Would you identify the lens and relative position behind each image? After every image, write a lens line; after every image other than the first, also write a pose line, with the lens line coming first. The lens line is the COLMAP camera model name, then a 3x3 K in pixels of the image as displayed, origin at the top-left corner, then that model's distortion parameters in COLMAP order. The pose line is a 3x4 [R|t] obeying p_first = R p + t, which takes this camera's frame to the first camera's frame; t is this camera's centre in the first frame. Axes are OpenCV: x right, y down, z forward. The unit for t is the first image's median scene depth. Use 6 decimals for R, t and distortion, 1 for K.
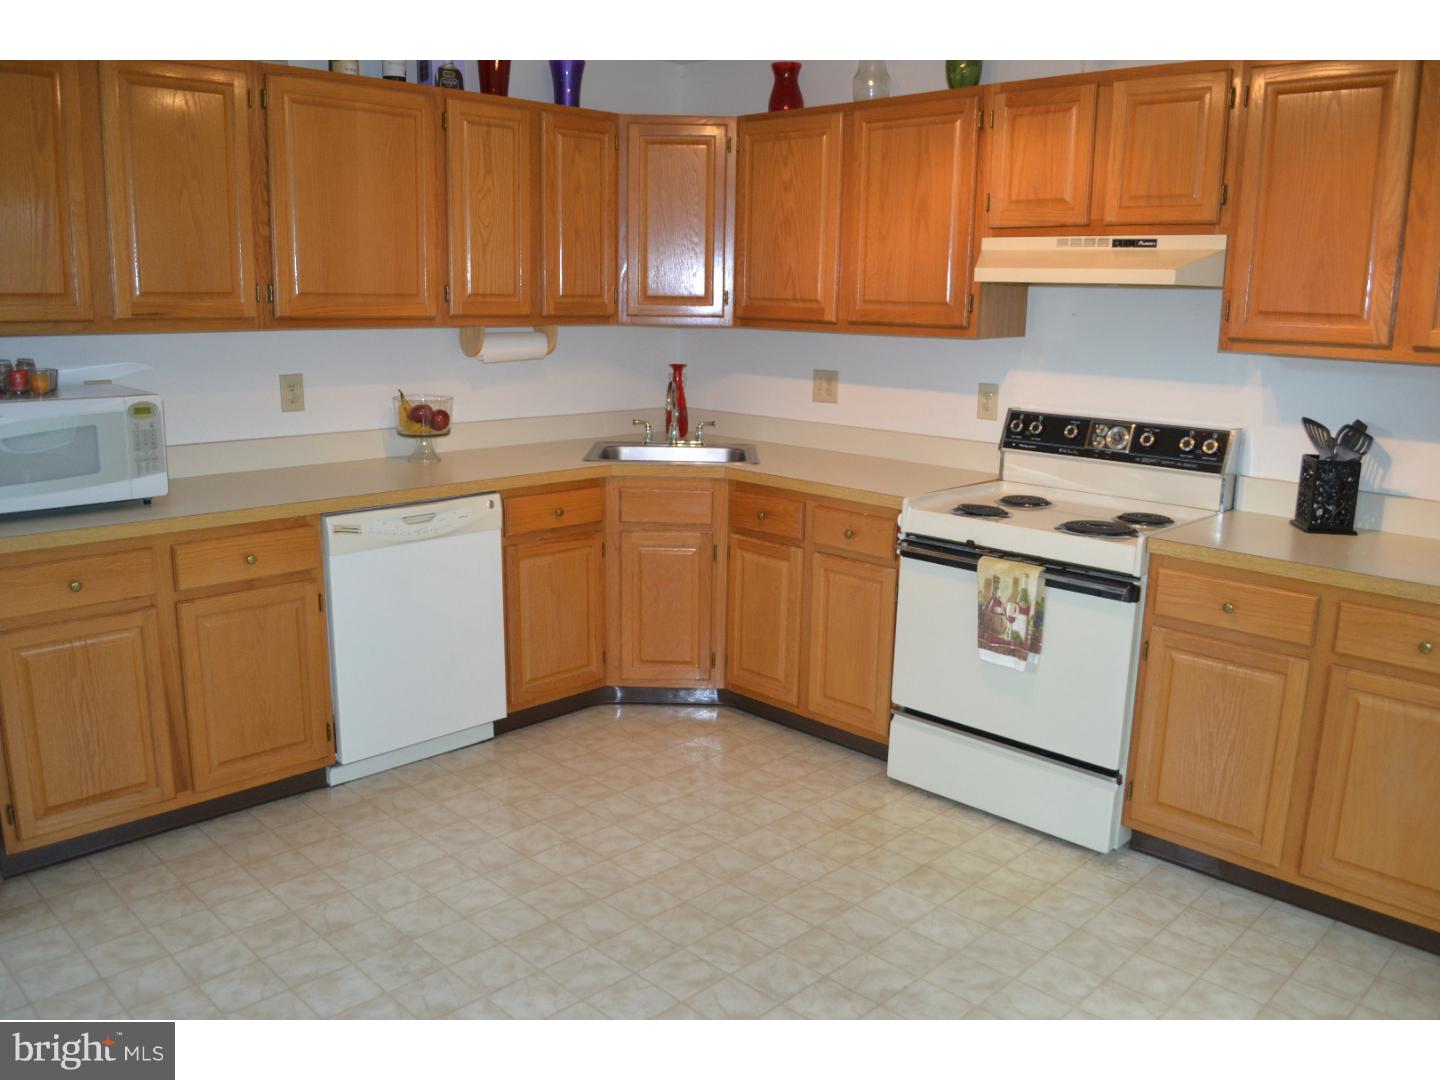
lens RADIAL K [[1149.7, 0, 715.2], [0, 1149.7, 540.8], [0, 0, 1]] dist [-0.058903, 0.001876]
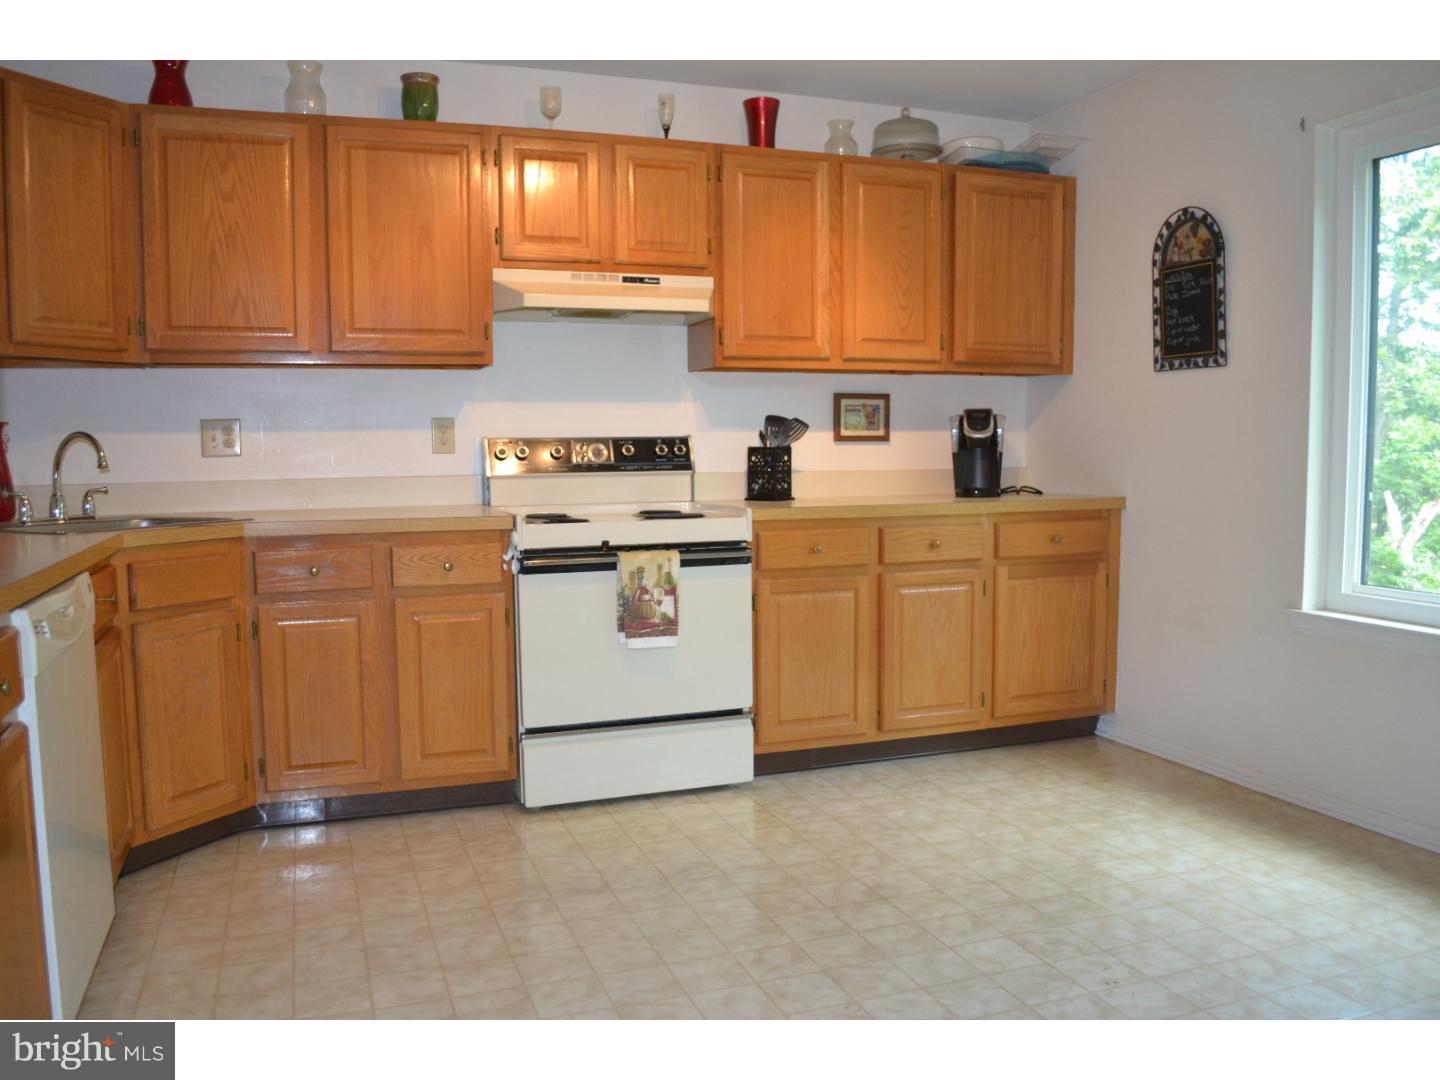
lens RADIAL K [[1149.7, 0, 715.2], [0, 1149.7, 540.8], [0, 0, 1]] dist [-0.058903, 0.001876]
pose [[0.436863, -0.099636, 0.893993, -0.695191], [0.206786, 0.978354, 0.007989, 0.012347], [-0.875437, 0.181375, 0.448010, 0.438490]]
